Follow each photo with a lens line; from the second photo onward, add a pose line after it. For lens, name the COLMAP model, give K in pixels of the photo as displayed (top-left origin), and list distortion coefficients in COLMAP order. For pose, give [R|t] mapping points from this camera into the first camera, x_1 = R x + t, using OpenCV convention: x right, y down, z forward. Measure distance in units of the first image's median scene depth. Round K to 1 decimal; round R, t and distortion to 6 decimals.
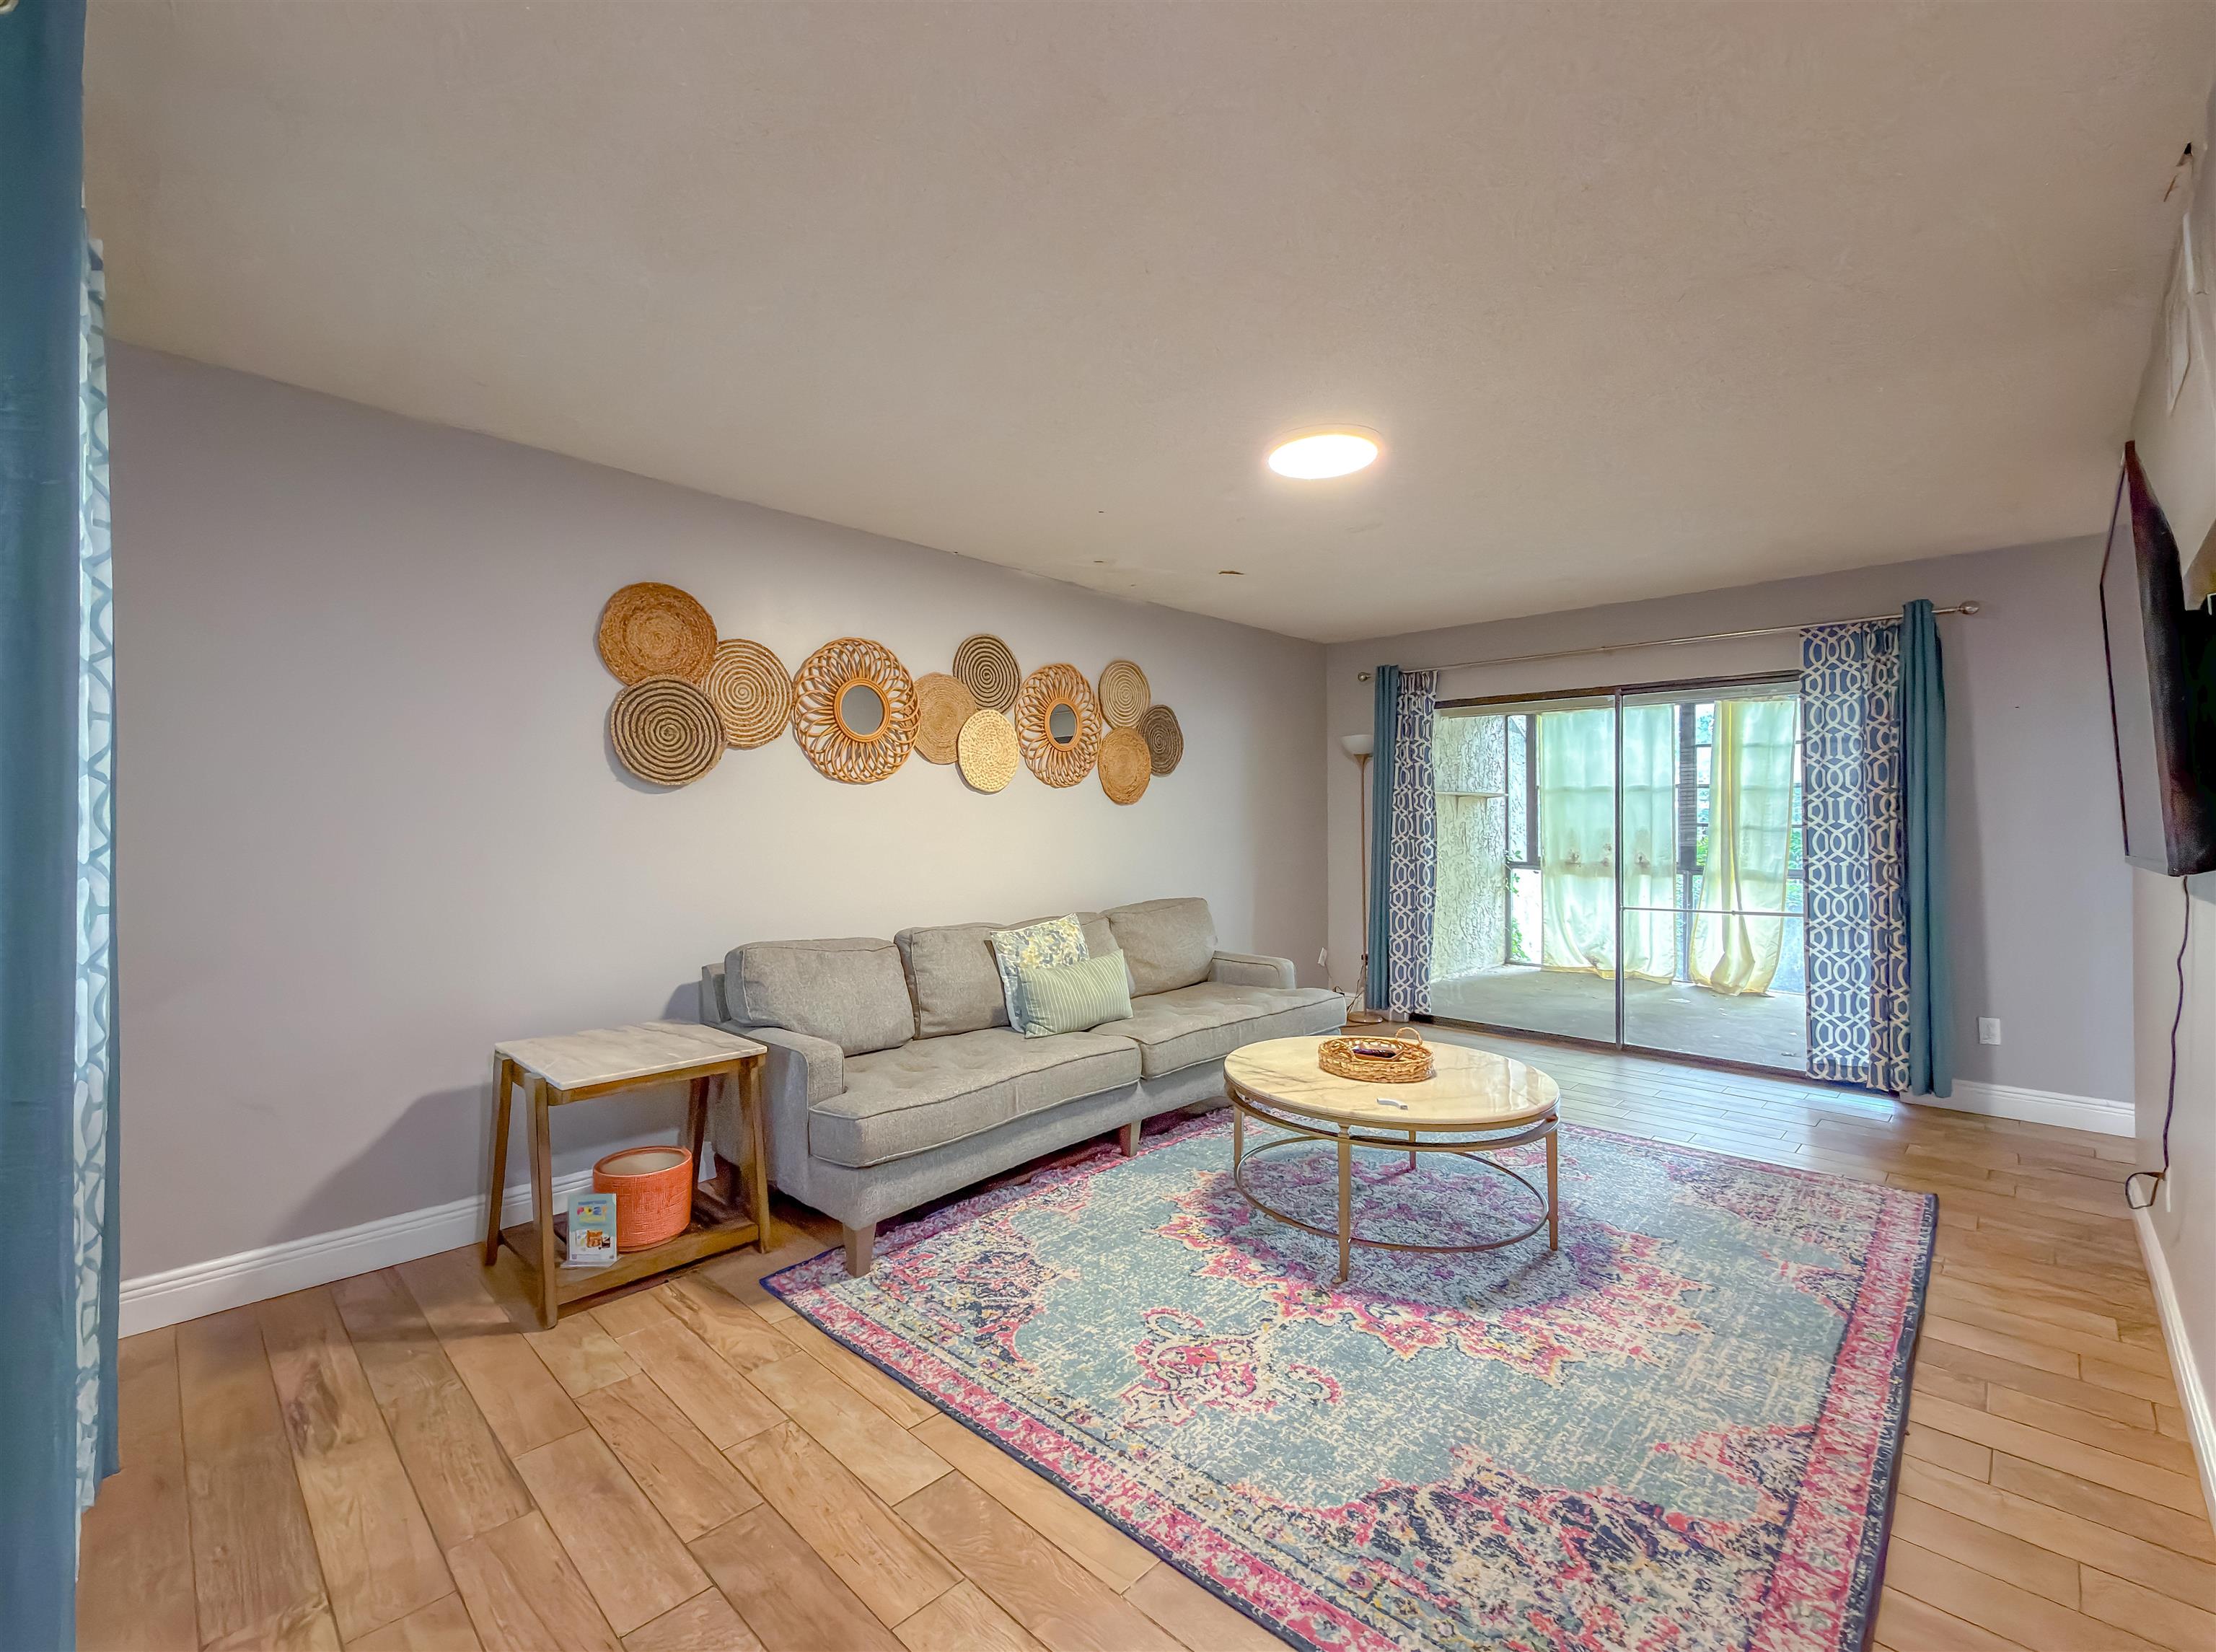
lens RADIAL K [[956.9, 0, 1106.2], [0, 956.9, 814.5], [0, 0, 1]] dist [-0.001622, -0.000264]
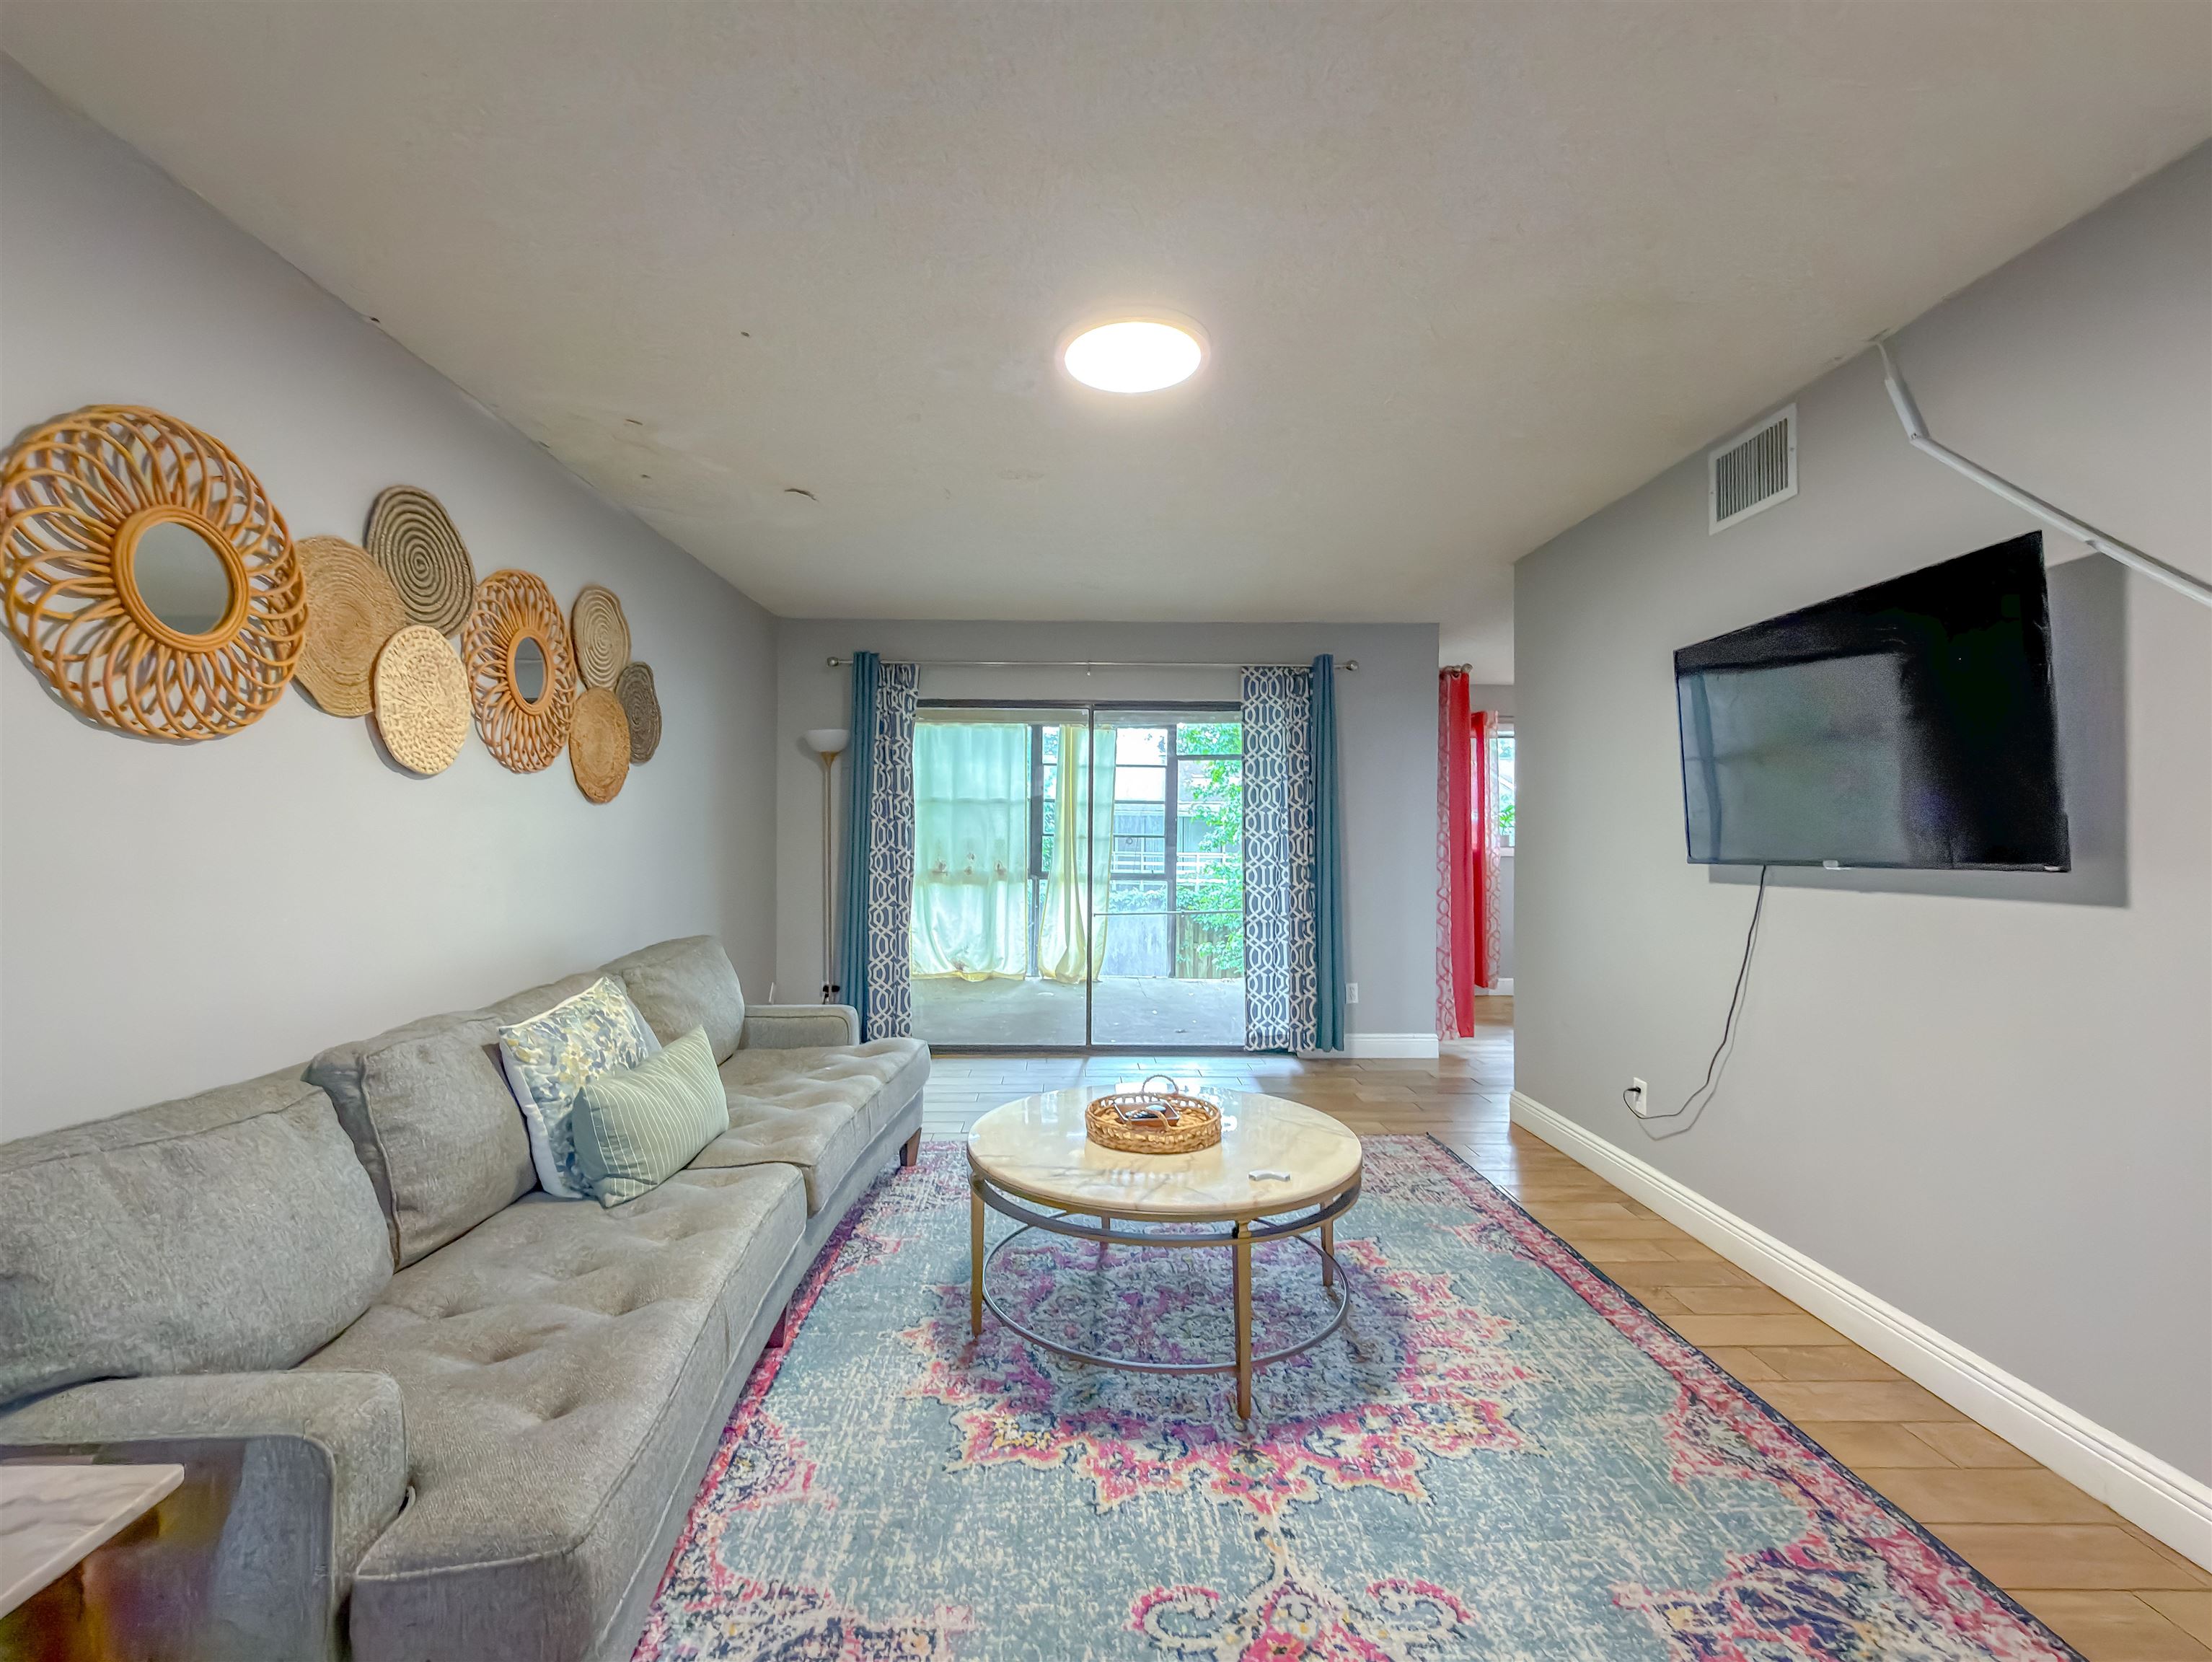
lens RADIAL K [[947.8, 0, 1099.2], [0, 947.8, 828.1], [0, 0, 1]] dist [-0.000483, -0.000132]
pose [[0.708790, 0.005269, 0.705400, -0.263353], [-0.007454, 0.999972, 0.000020, 0.005002], [-0.705380, -0.005272, 0.708810, 0.376128]]
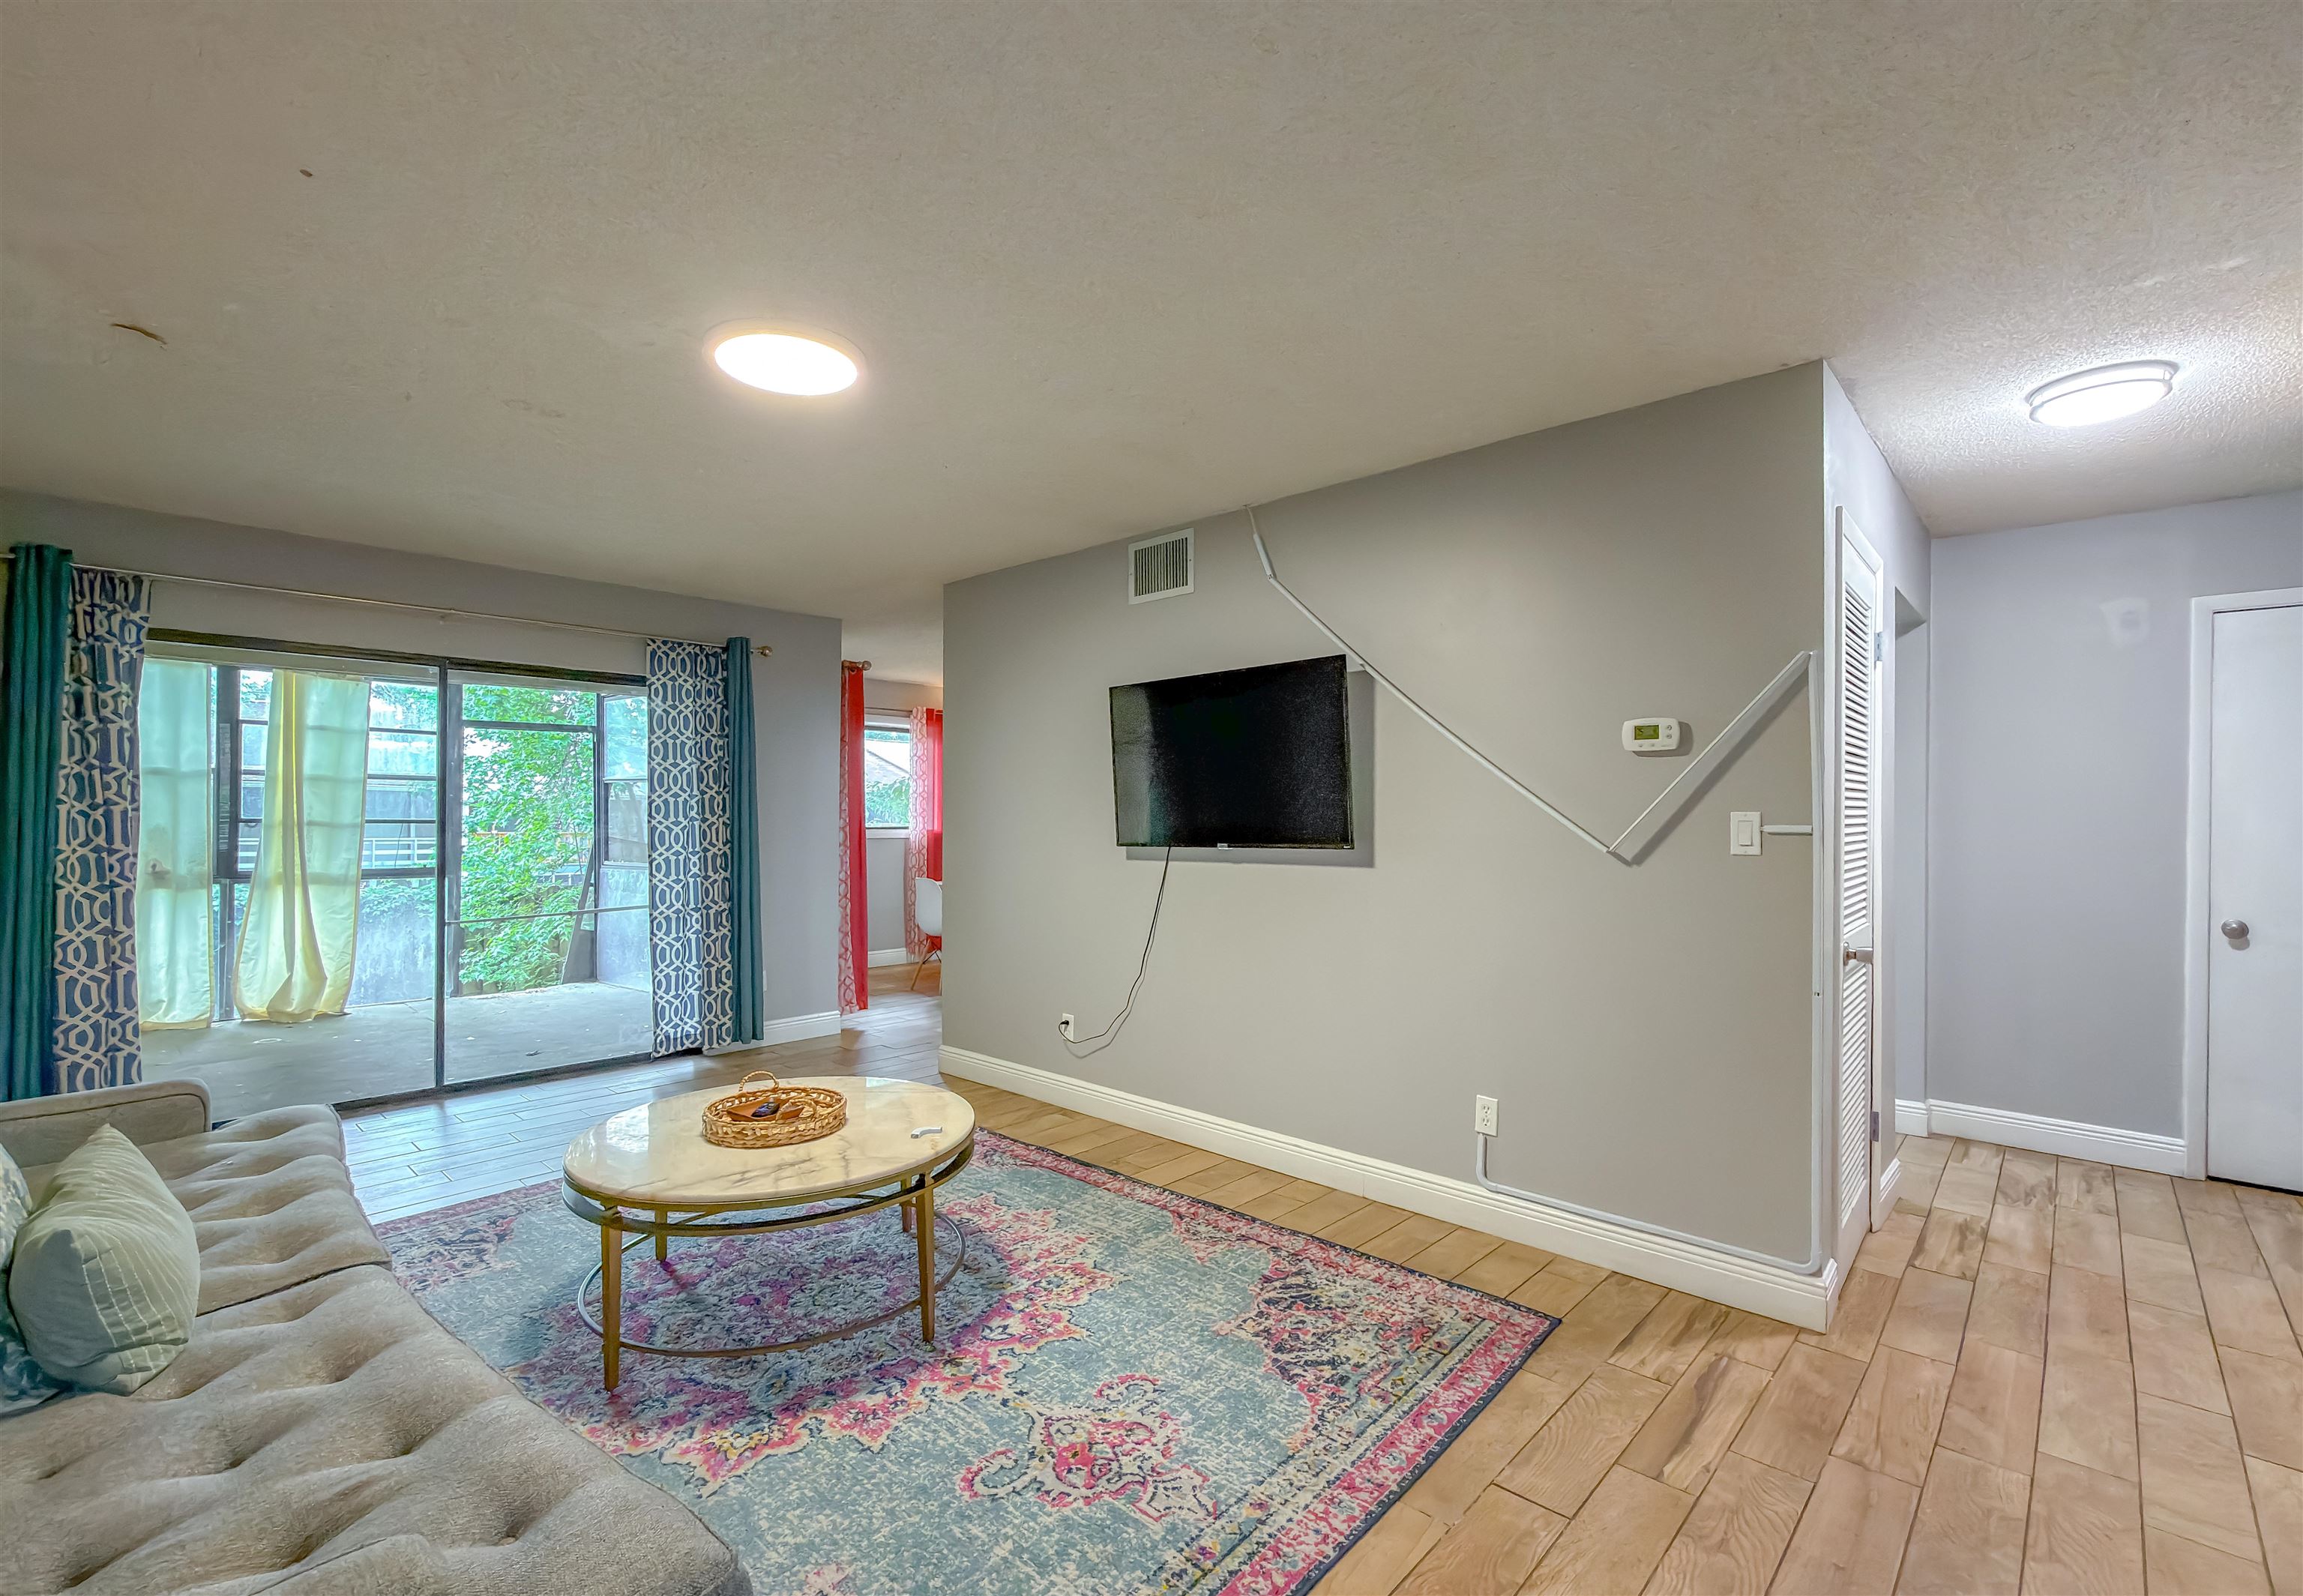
lens RADIAL K [[990.8, 0, 1140.7], [0, 990.8, 816.8], [0, 0, 1]] dist [0.000509, 0.000243]
pose [[-0.001070, -0.005028, 0.999987, -0.468140], [-0.009194, 0.999945, 0.005018, -0.007902], [-0.999957, -0.009189, -0.001116, 0.561706]]
